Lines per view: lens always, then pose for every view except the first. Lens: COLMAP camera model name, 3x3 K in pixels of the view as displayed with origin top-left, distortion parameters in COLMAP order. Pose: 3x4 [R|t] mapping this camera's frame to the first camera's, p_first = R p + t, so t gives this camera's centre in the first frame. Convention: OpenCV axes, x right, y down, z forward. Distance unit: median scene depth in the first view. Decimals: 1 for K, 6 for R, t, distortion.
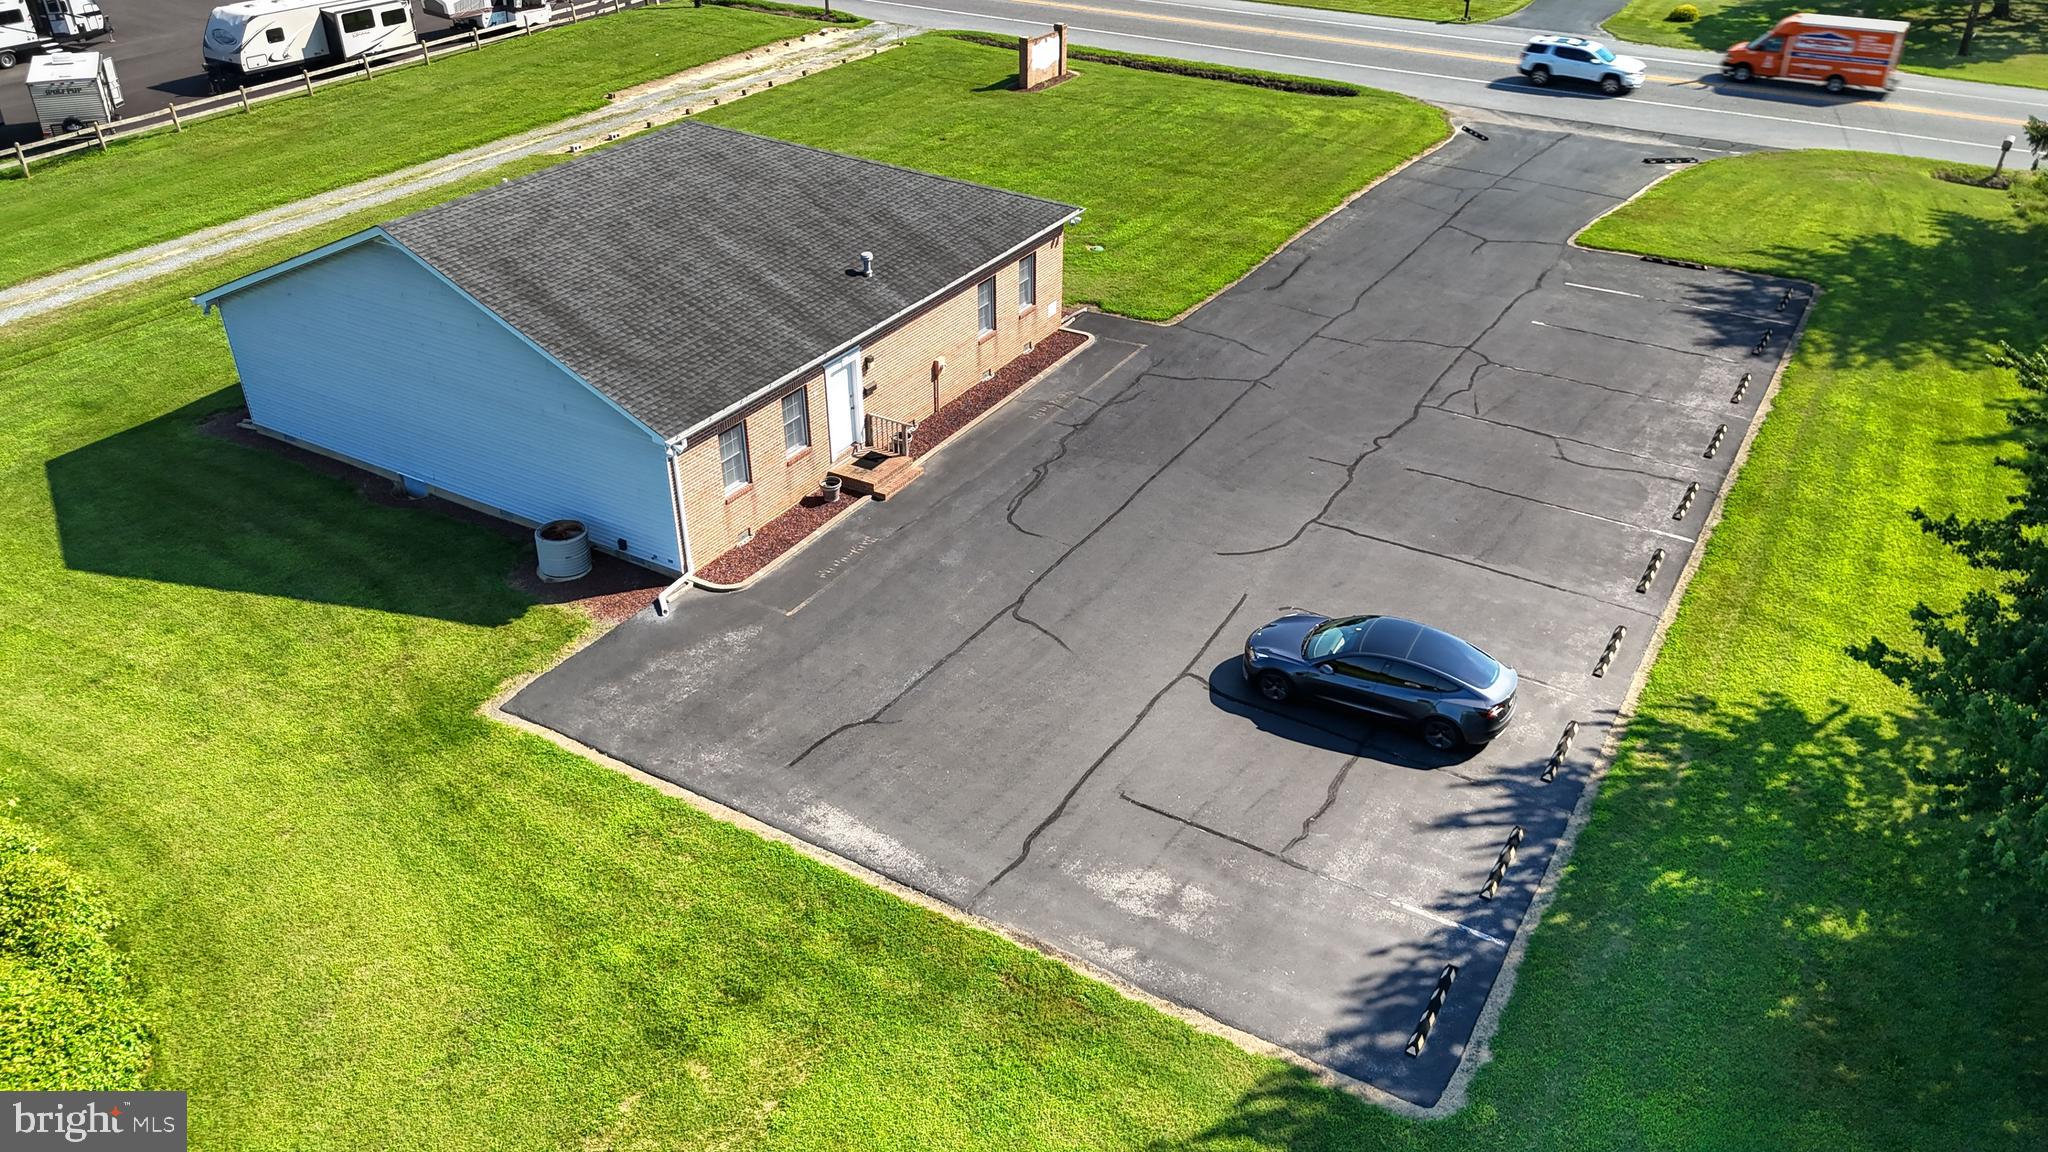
lens RADIAL K [[1528.5, 0, 1027.9], [0, 1528.5, 582.3], [0, 0, 1]] dist [0.082538, -0.107177]
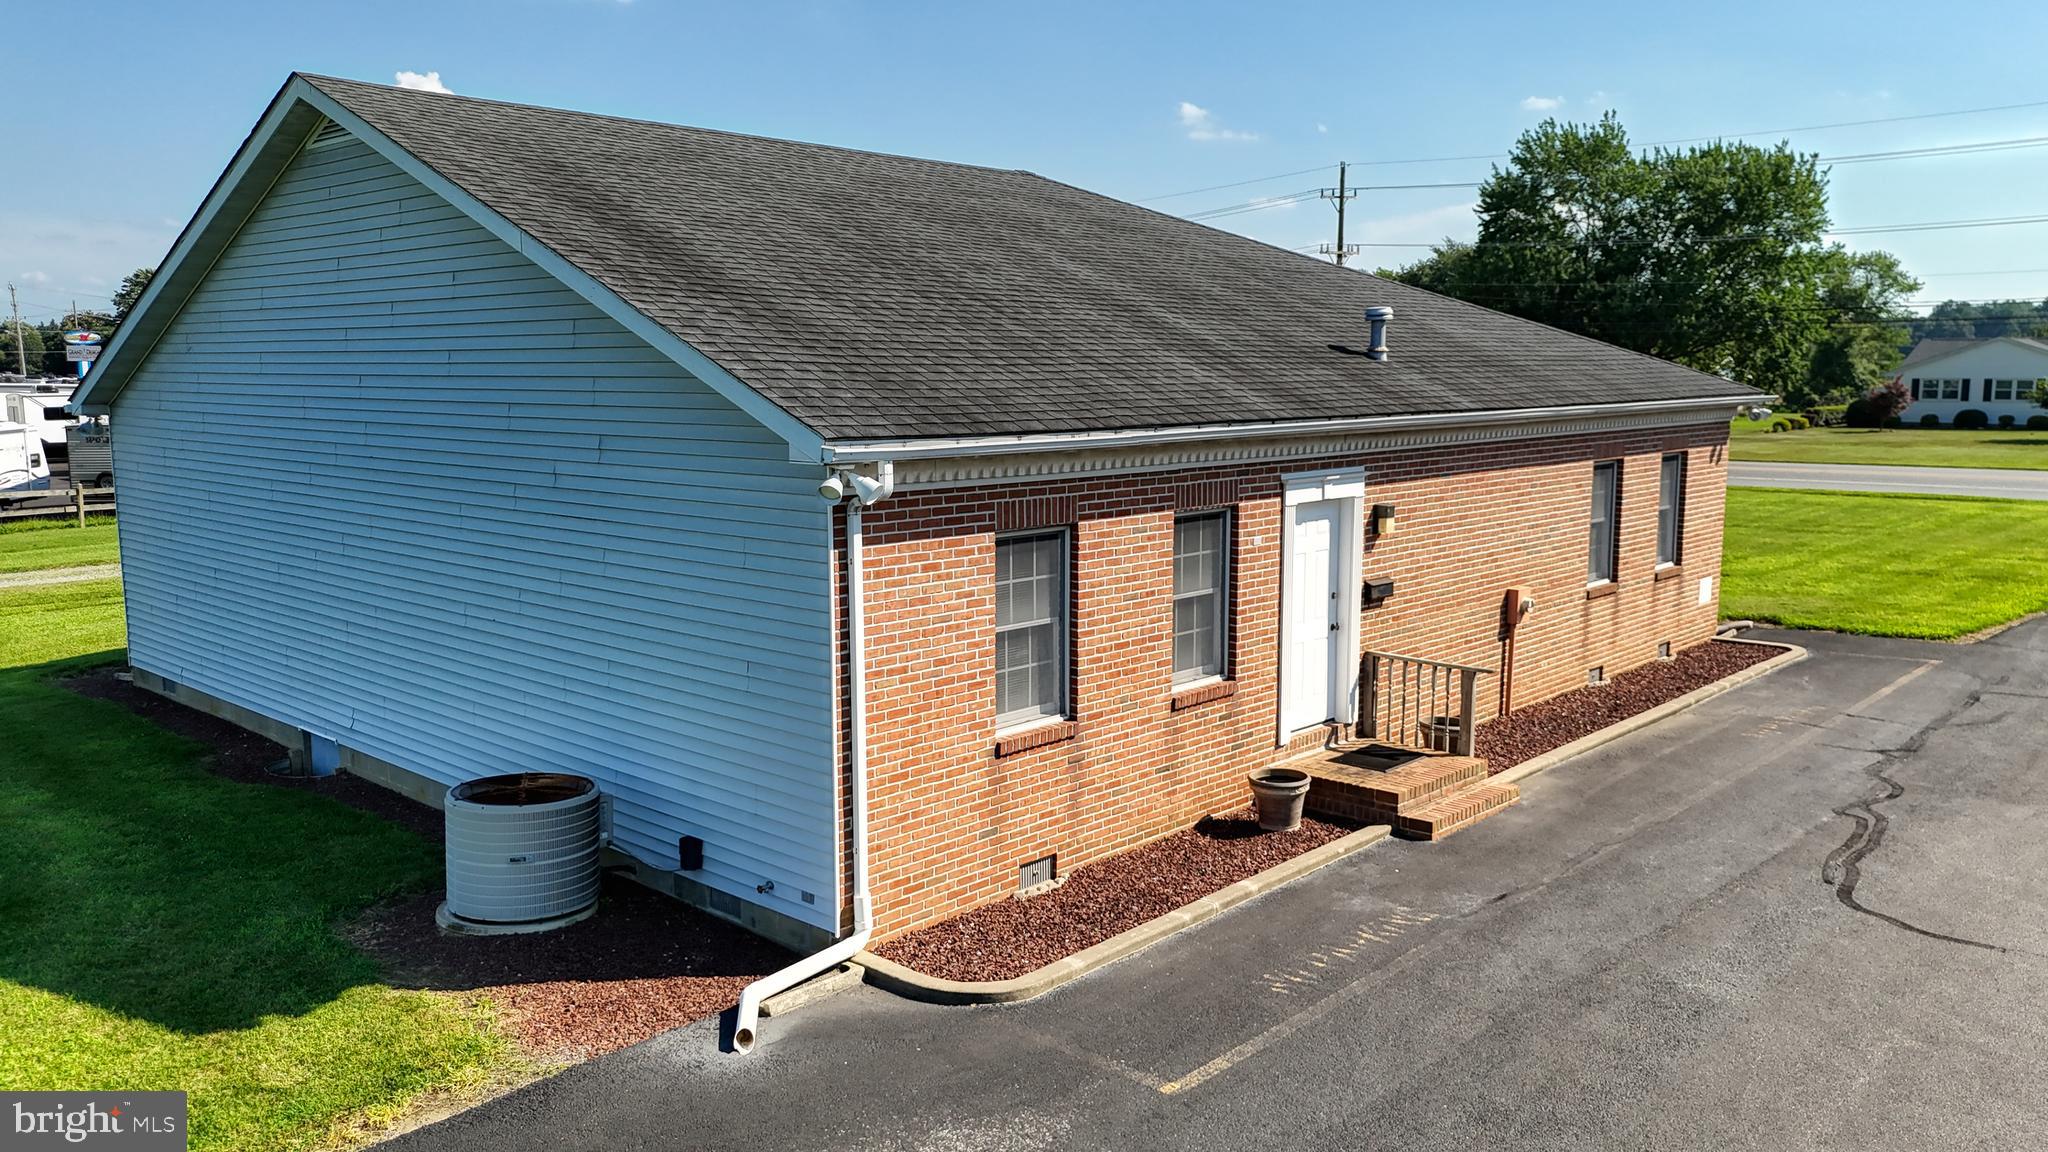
lens RADIAL K [[1528.5, 0, 1027.9], [0, 1528.5, 582.3], [0, 0, 1]] dist [0.082538, -0.107177]
pose [[0.977161, 0.028708, -0.210553, -0.113910], [-0.110765, 0.914394, -0.389377, 0.043221], [0.181350, 0.403806, 0.896690, 0.648539]]
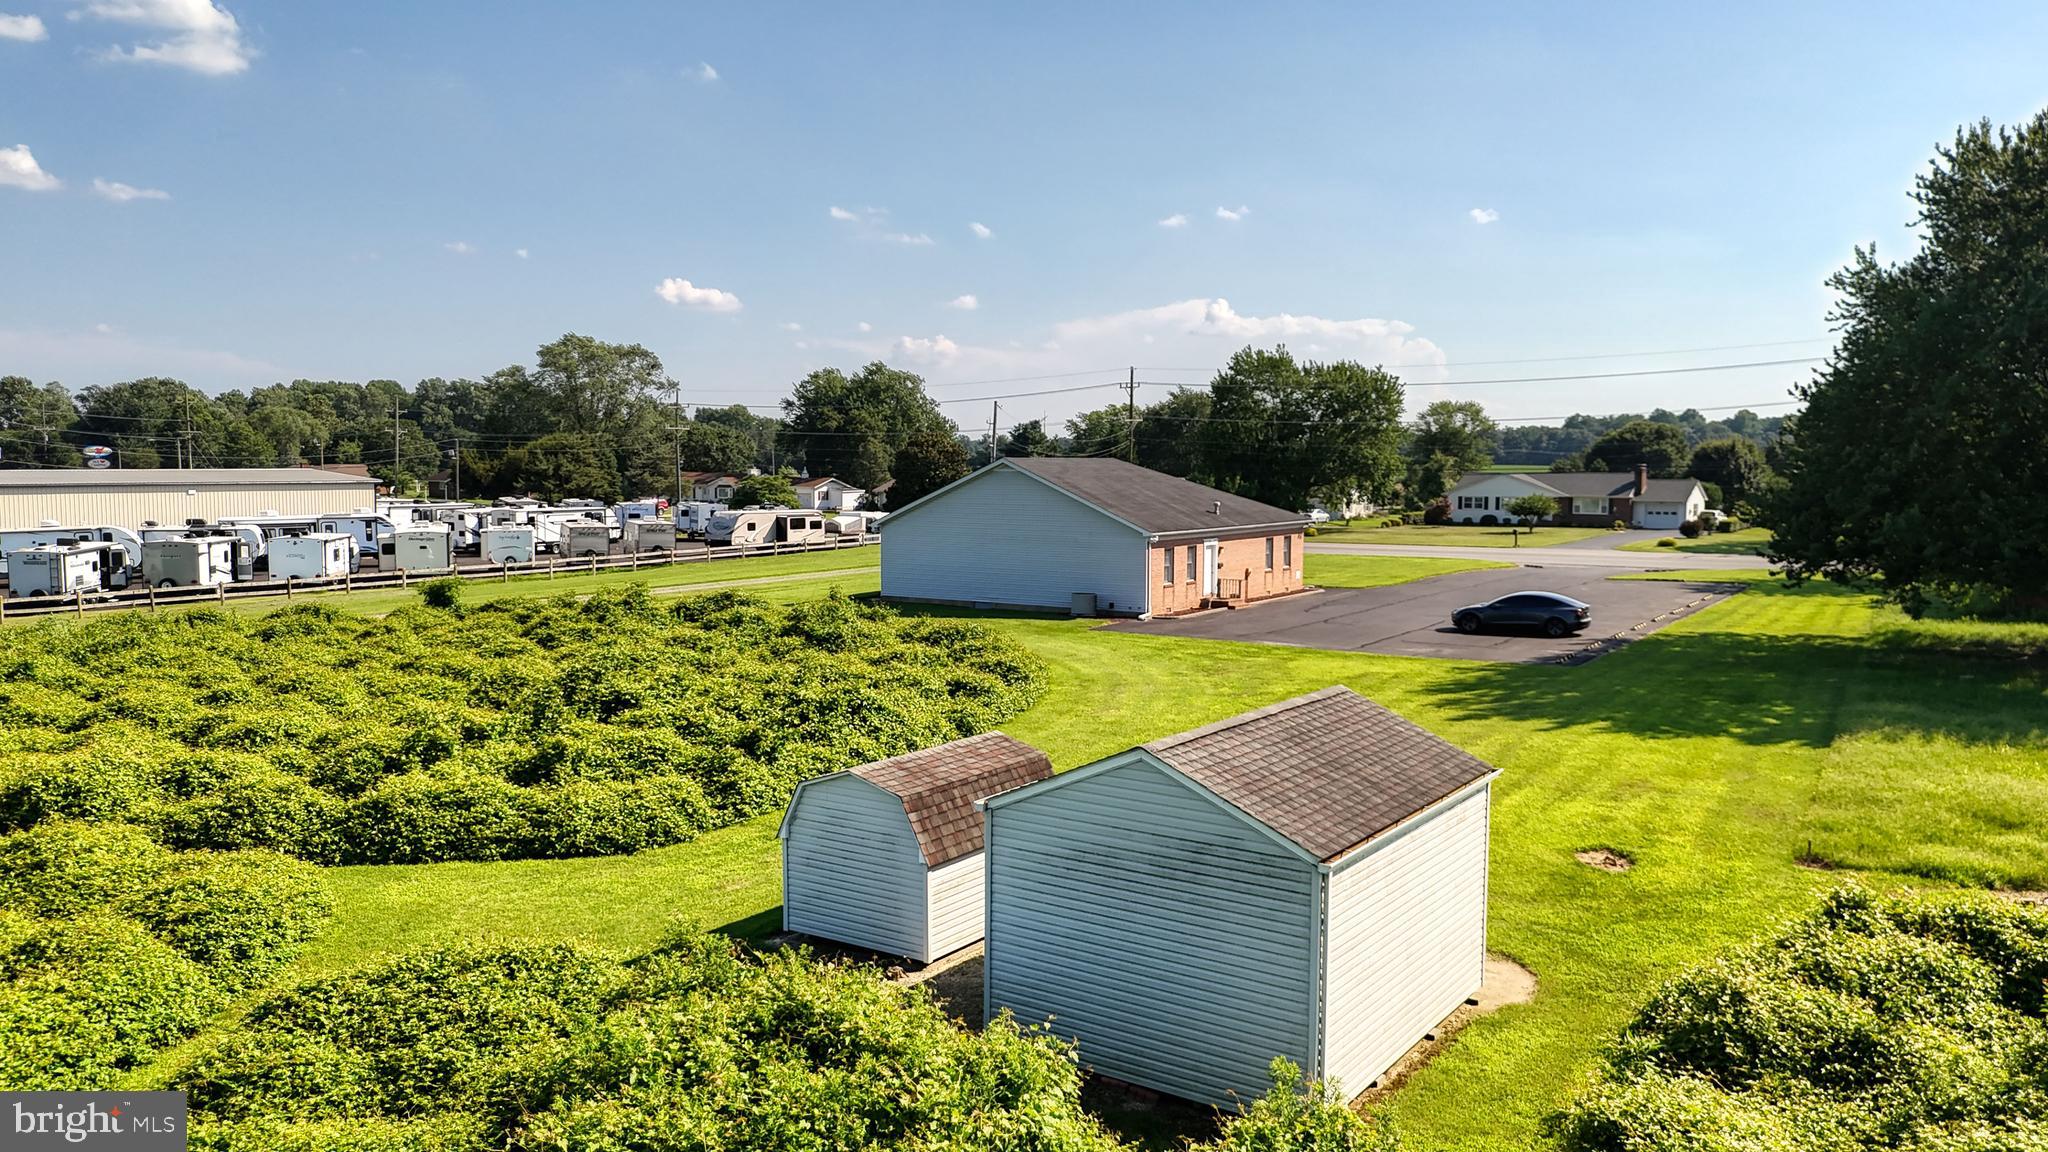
lens RADIAL K [[1528.5, 0, 1027.9], [0, 1528.5, 582.3], [0, 0, 1]] dist [0.082538, -0.107177]
pose [[0.999311, 0.007018, -0.036450, -0.284310], [-0.022880, 0.889703, -0.455966, 0.790782], [0.029230, 0.456485, 0.889251, -0.696130]]
